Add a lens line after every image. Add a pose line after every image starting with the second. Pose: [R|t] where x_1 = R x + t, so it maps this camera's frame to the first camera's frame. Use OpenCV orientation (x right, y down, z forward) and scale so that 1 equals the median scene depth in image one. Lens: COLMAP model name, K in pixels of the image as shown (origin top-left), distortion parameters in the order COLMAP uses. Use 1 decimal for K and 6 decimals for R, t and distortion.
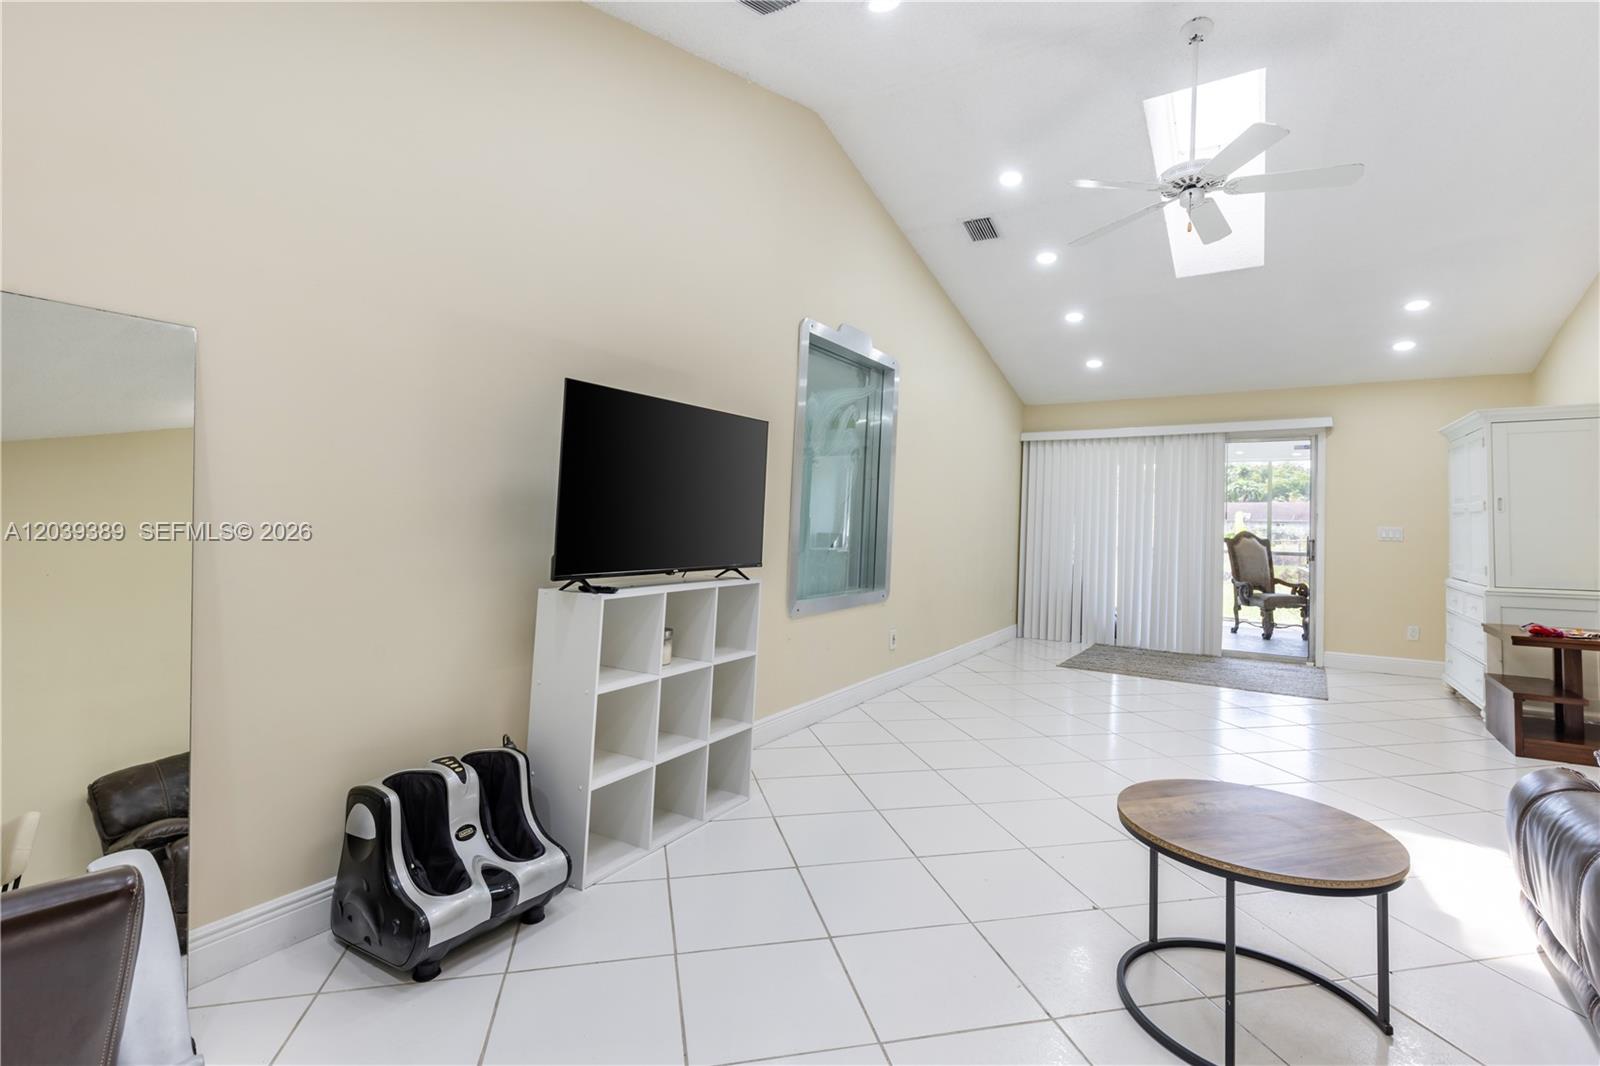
lens RADIAL K [[731.5, 0, 802.6], [0, 731.5, 502.4], [0, 0, 1]] dist [0.004950, 0.000748]
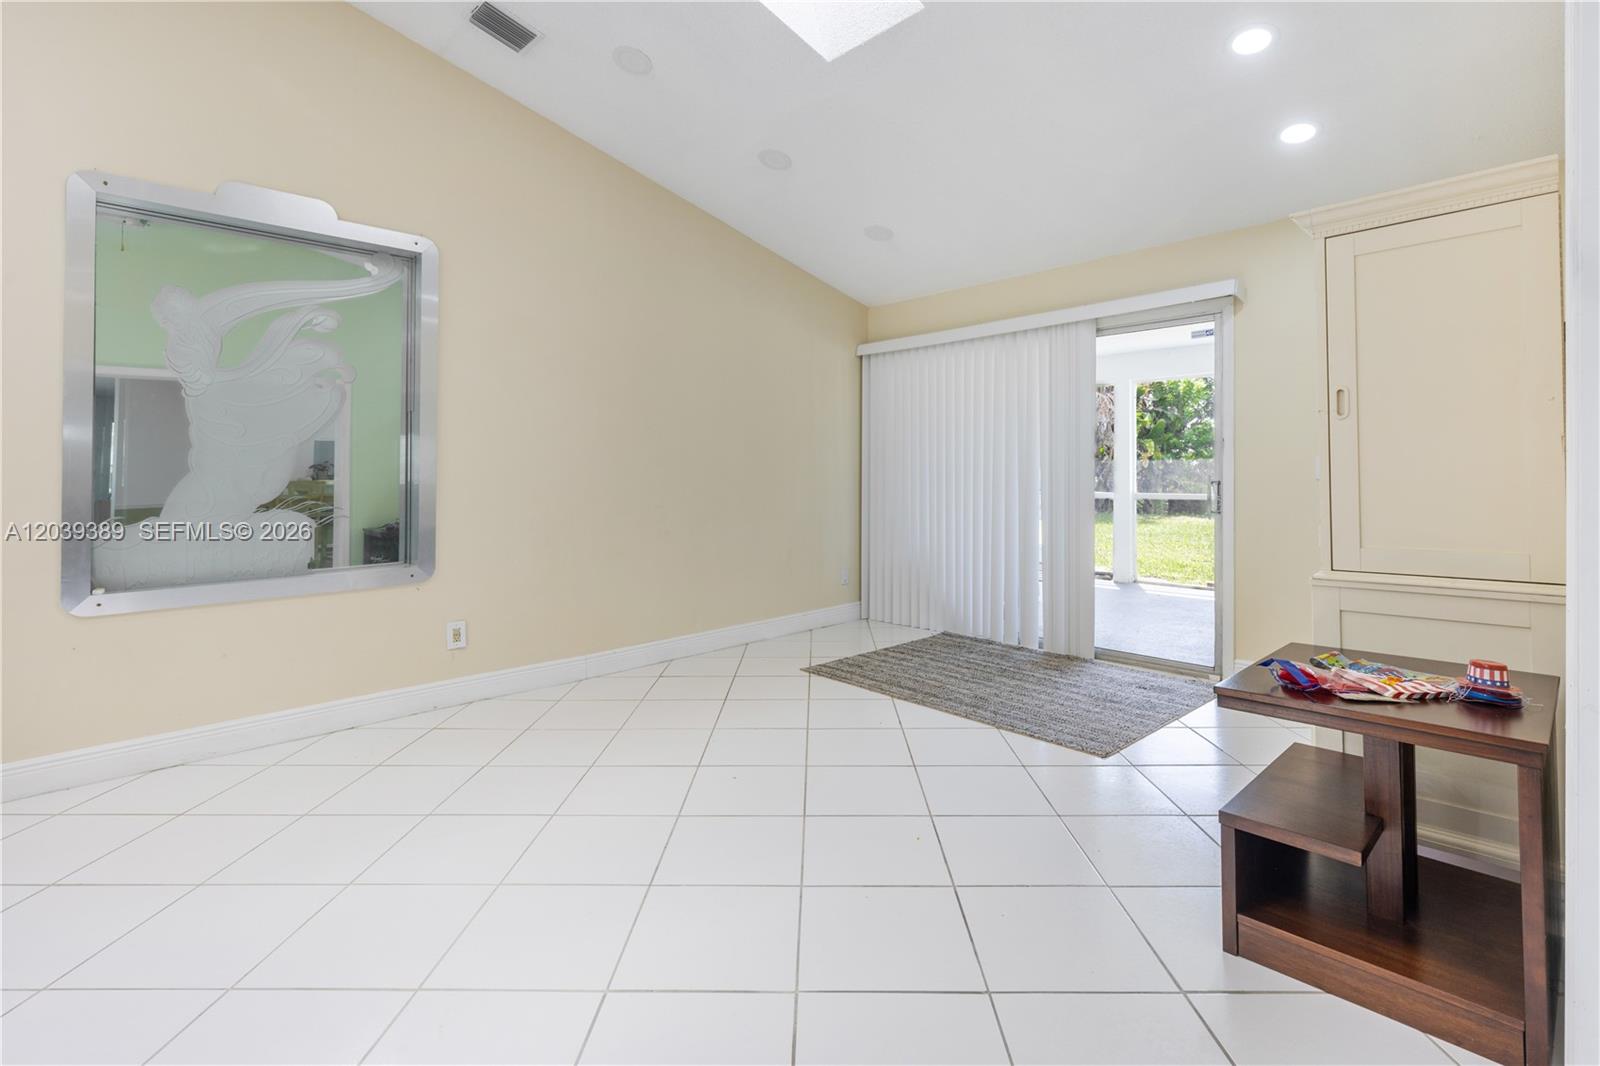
lens RADIAL K [[731.5, 0, 824.2], [0, 731.5, 467.4], [0, 0, 1]] dist [0.004950, 0.000748]
pose [[0.969580, -0.028115, -0.243156, 0.516015], [0.032858, 0.999340, 0.015475, 0.019232], [0.242560, -0.022994, 0.969864, 0.312992]]
